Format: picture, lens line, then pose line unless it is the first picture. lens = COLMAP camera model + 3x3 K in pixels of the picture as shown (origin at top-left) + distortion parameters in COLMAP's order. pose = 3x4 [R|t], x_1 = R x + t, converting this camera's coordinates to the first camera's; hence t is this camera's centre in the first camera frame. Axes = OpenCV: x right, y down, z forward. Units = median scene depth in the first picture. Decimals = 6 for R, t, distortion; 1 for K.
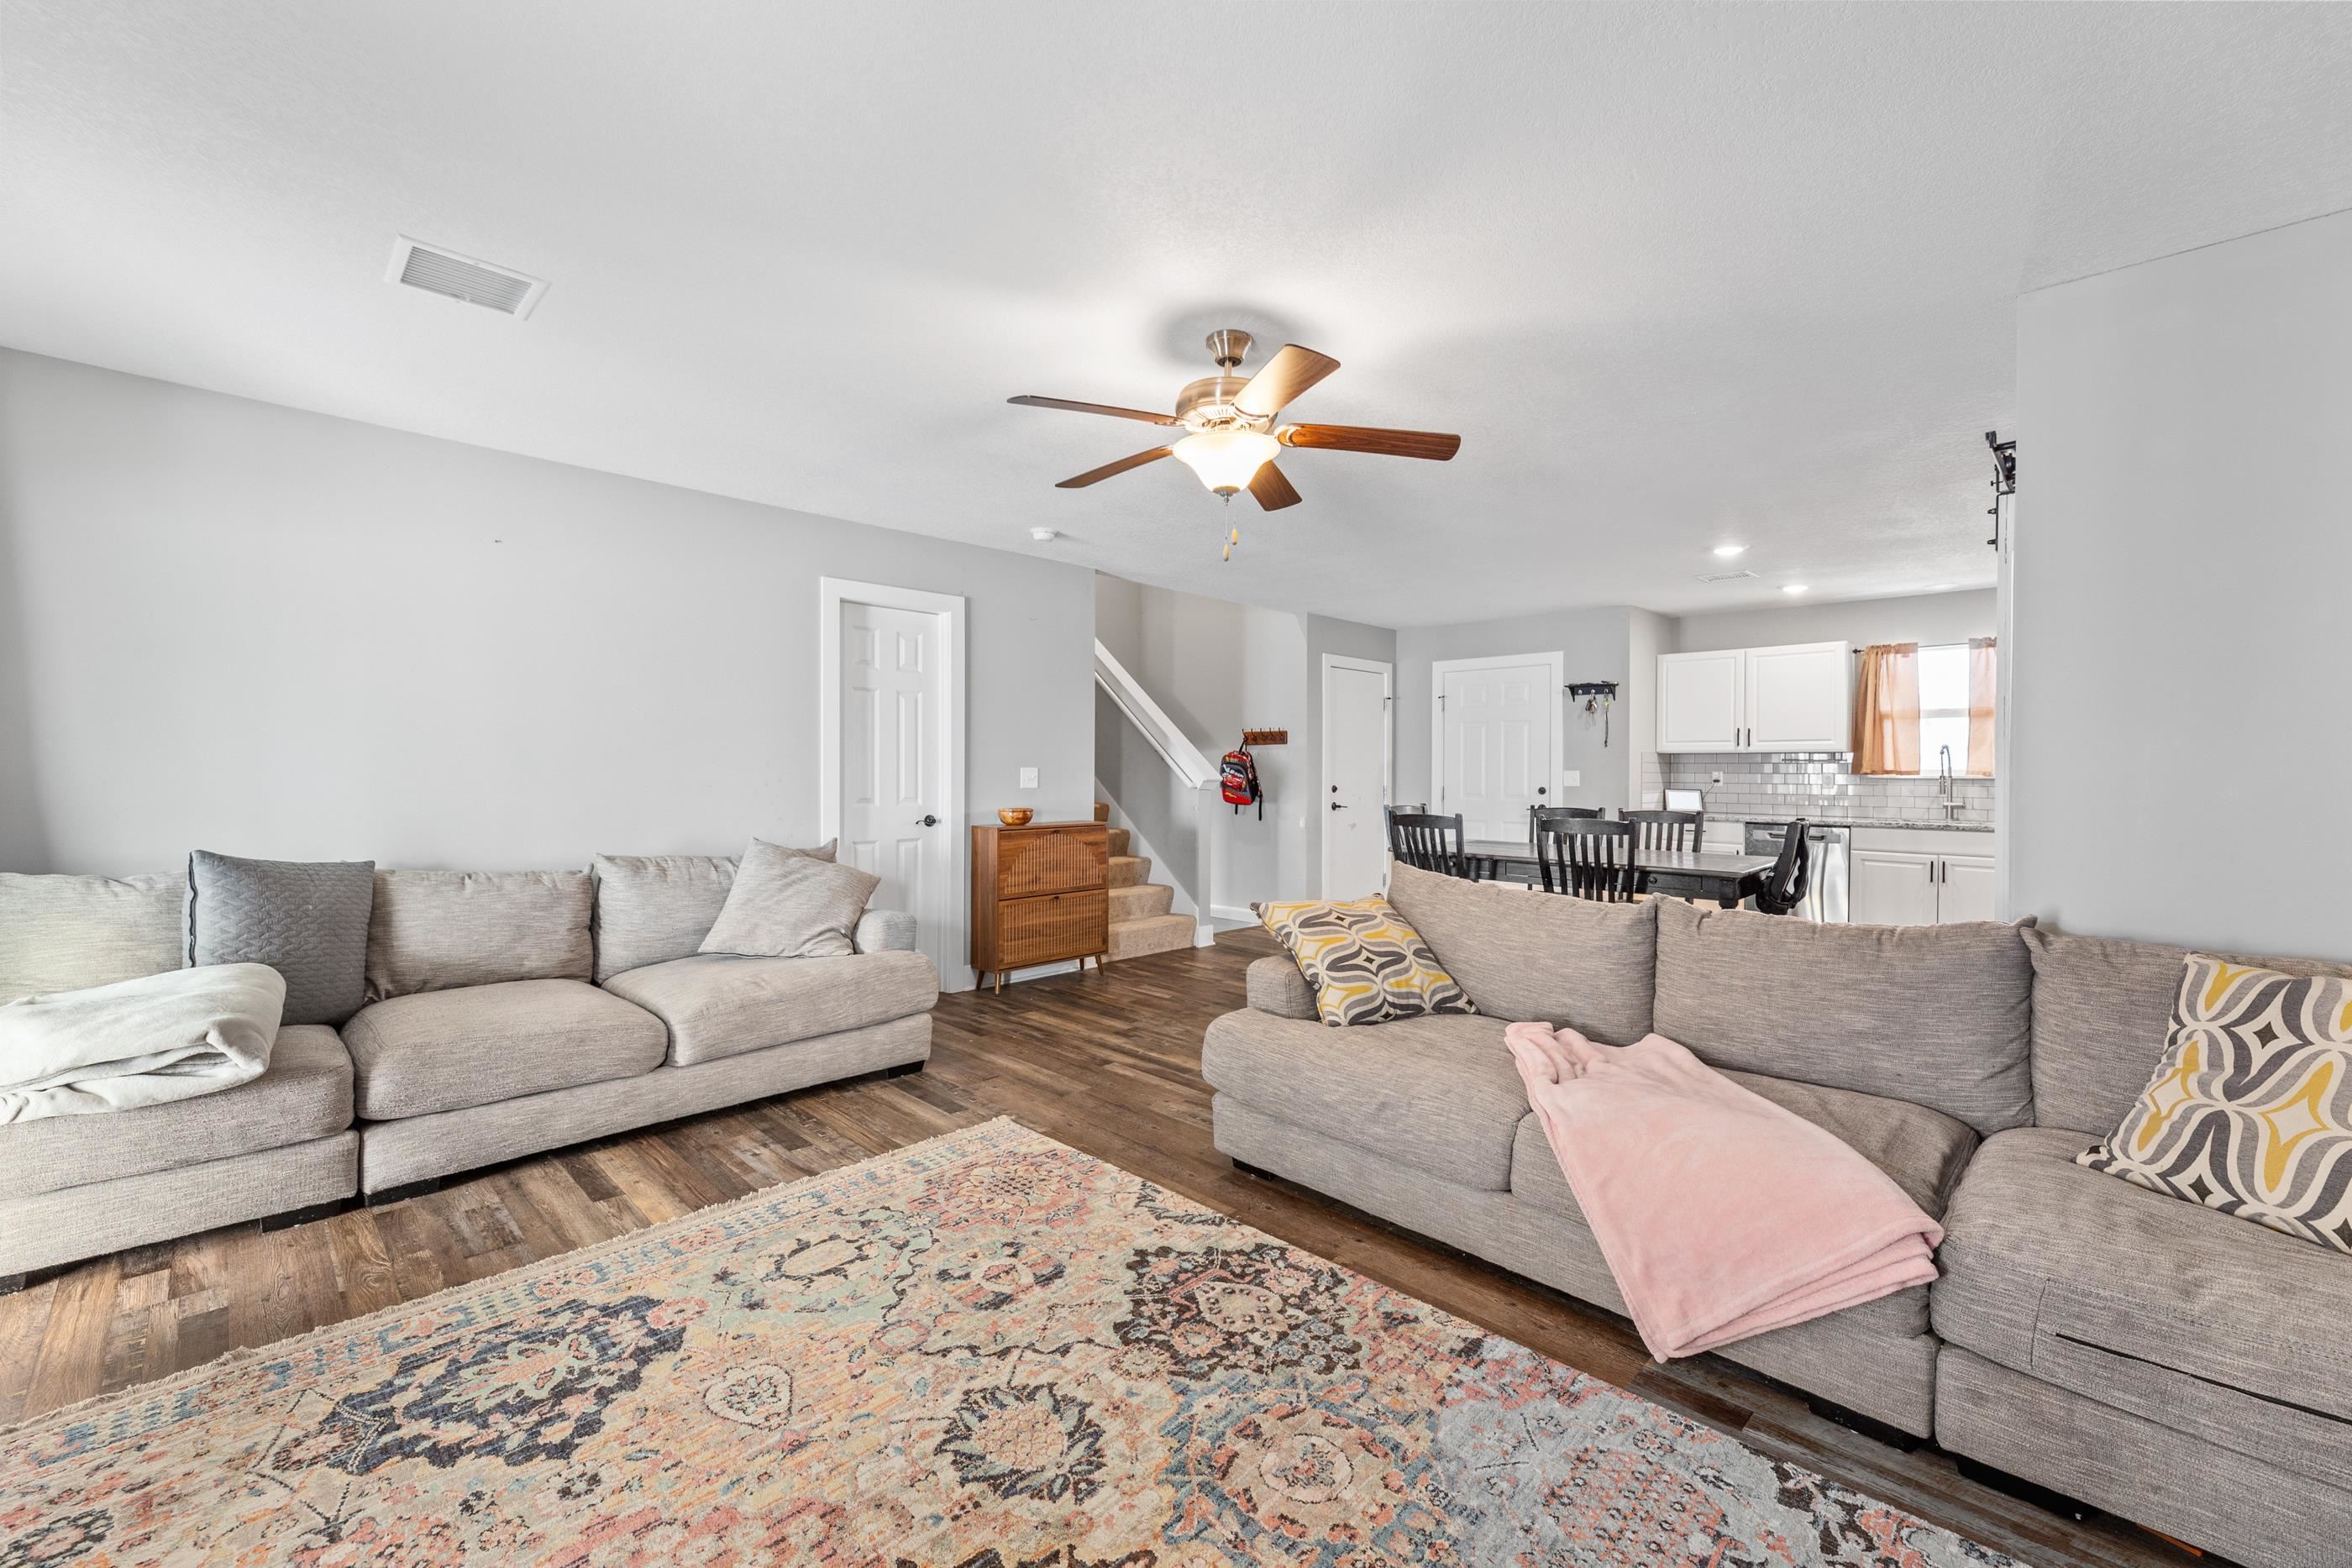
lens RADIAL K [[953.1, 0, 1169.3], [0, 953.1, 773.9], [0, 0, 1]] dist [0.003890, 0.000052]
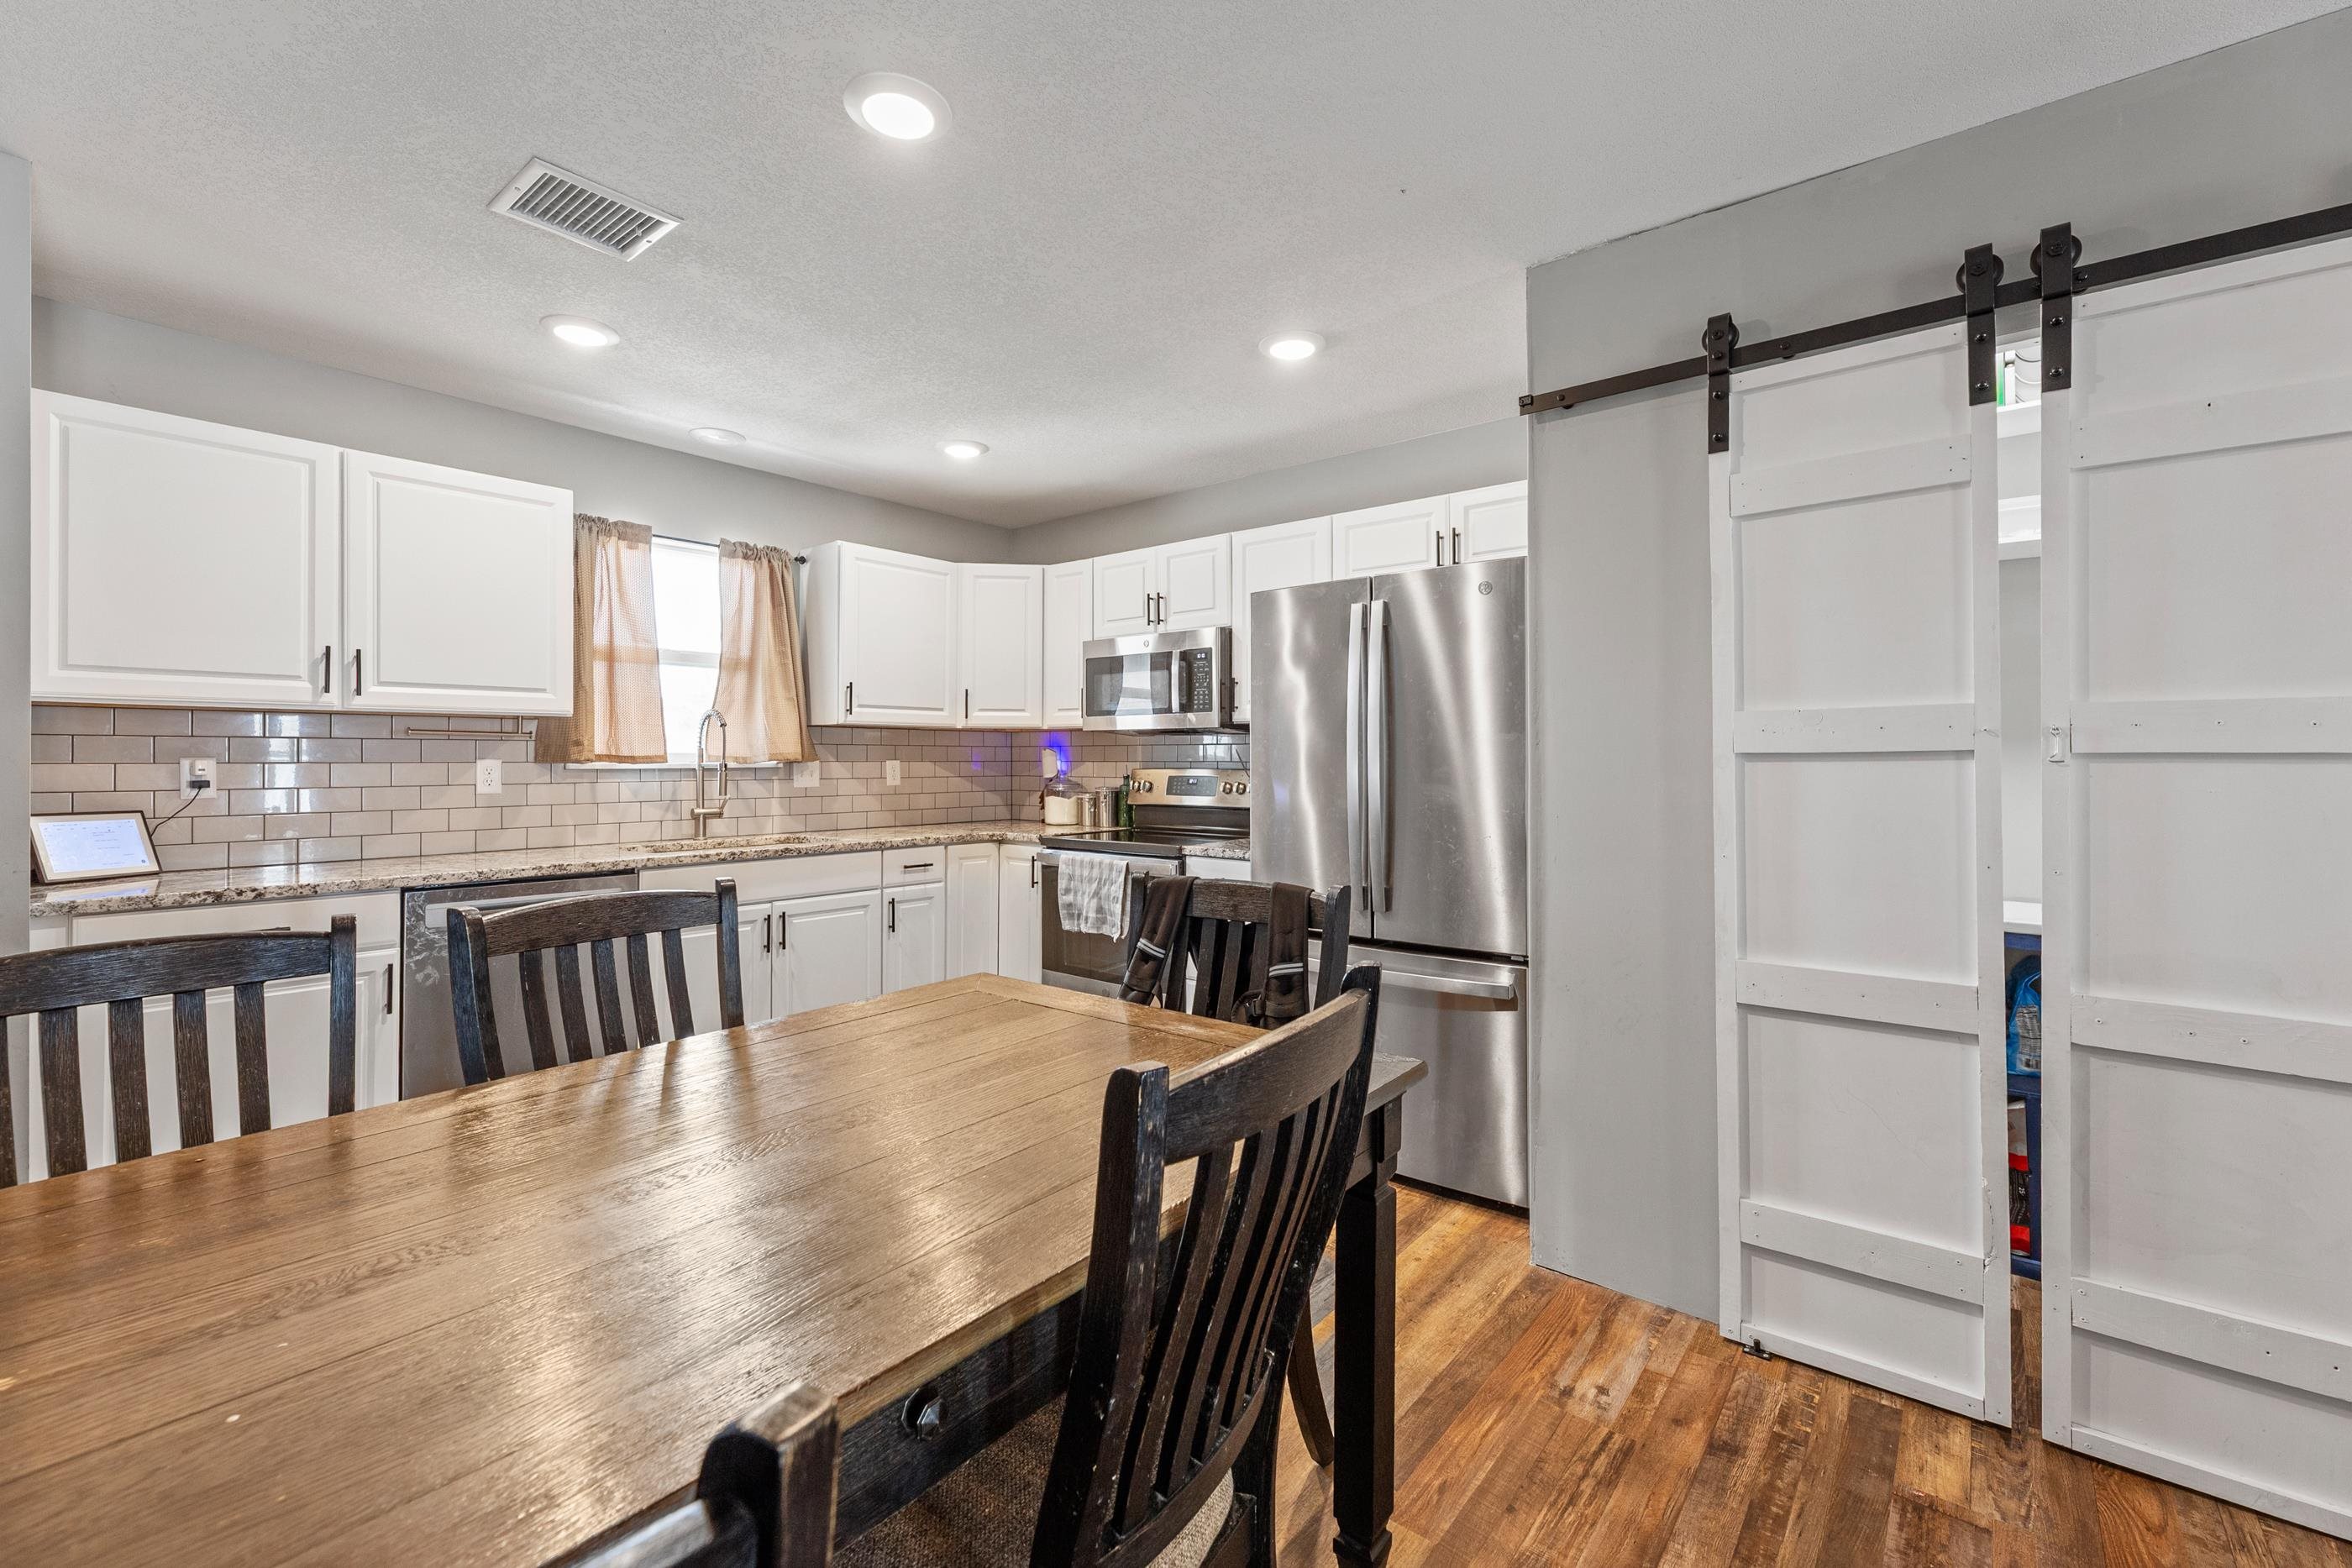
lens RADIAL K [[979.4, 0, 1178.8], [0, 979.4, 754.3], [0, 0, 1]] dist [-0.009400, 0.000060]
pose [[-0.097824, 0.000074, 0.995204, 0.494126], [0.004797, 0.999988, 0.000397, -0.007356], [-0.995192, 0.004813, -0.097824, 2.024361]]
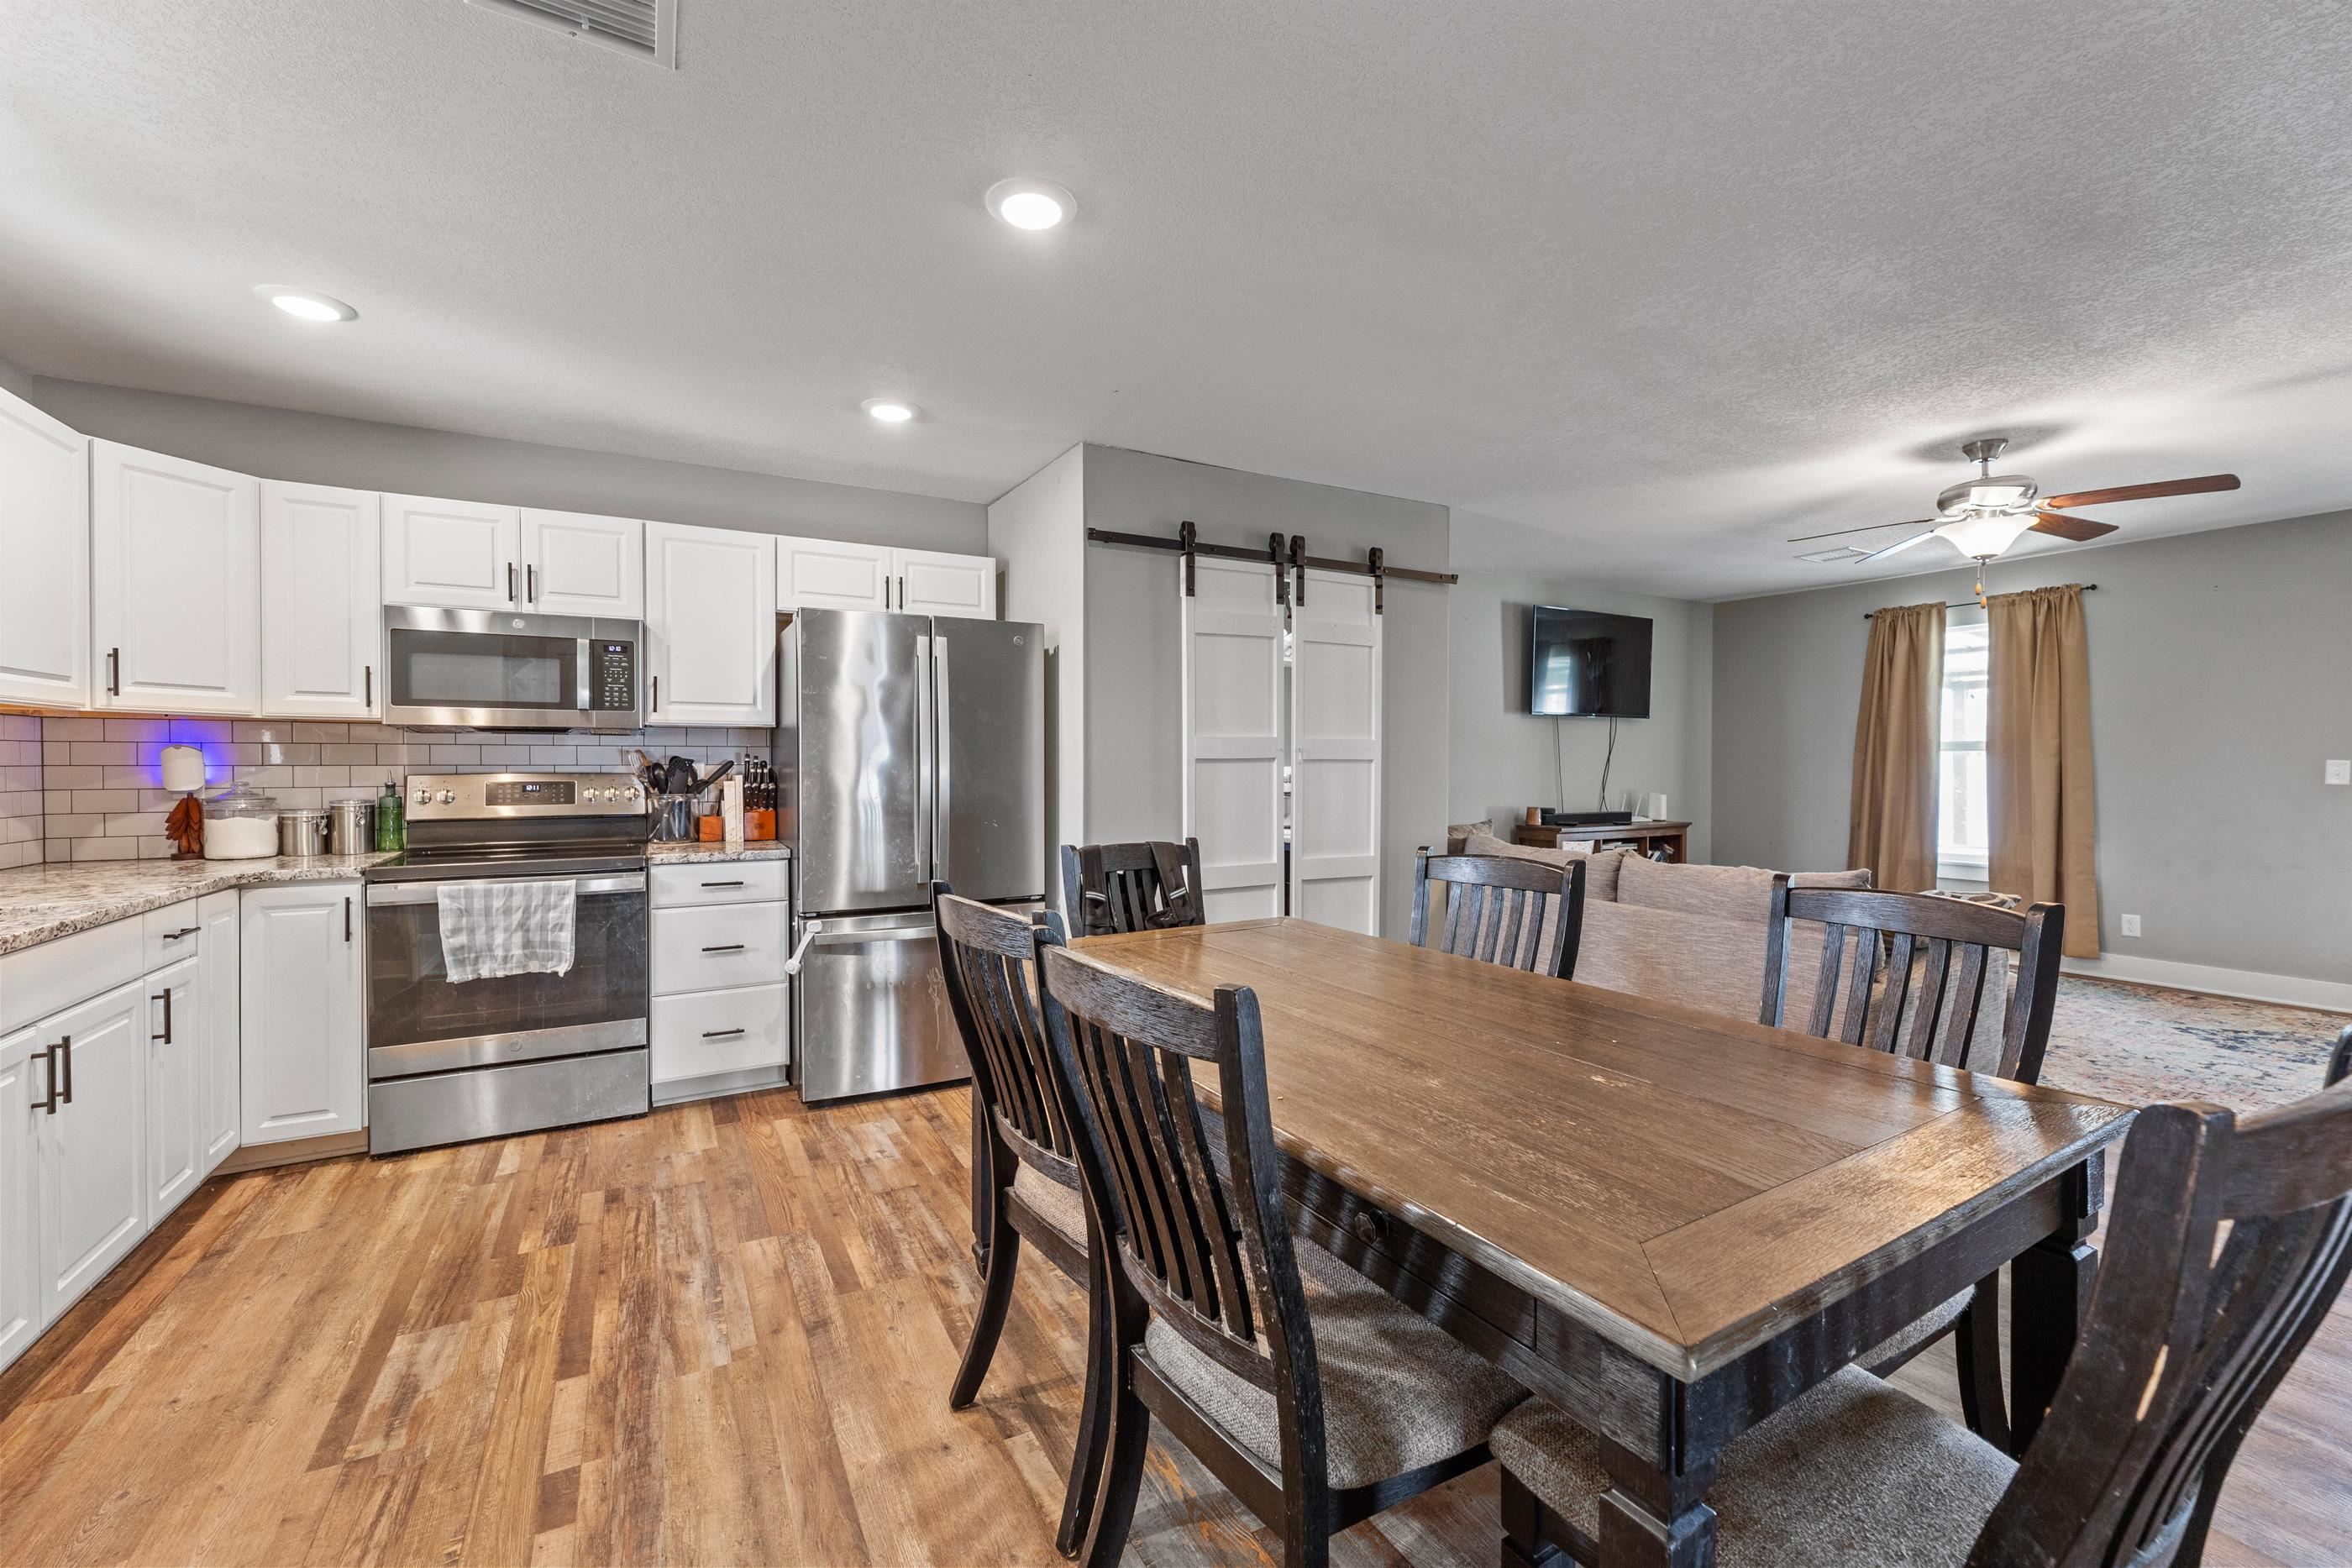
lens RADIAL K [[953.1, 0, 1169.3], [0, 953.1, 773.9], [0, 0, 1]] dist [0.003890, 0.000052]
pose [[-0.960243, -0.007795, 0.279058, 0.897846], [-0.002634, 0.999819, 0.018865, -0.010251], [-0.279155, 0.017380, -0.960089, 2.972956]]
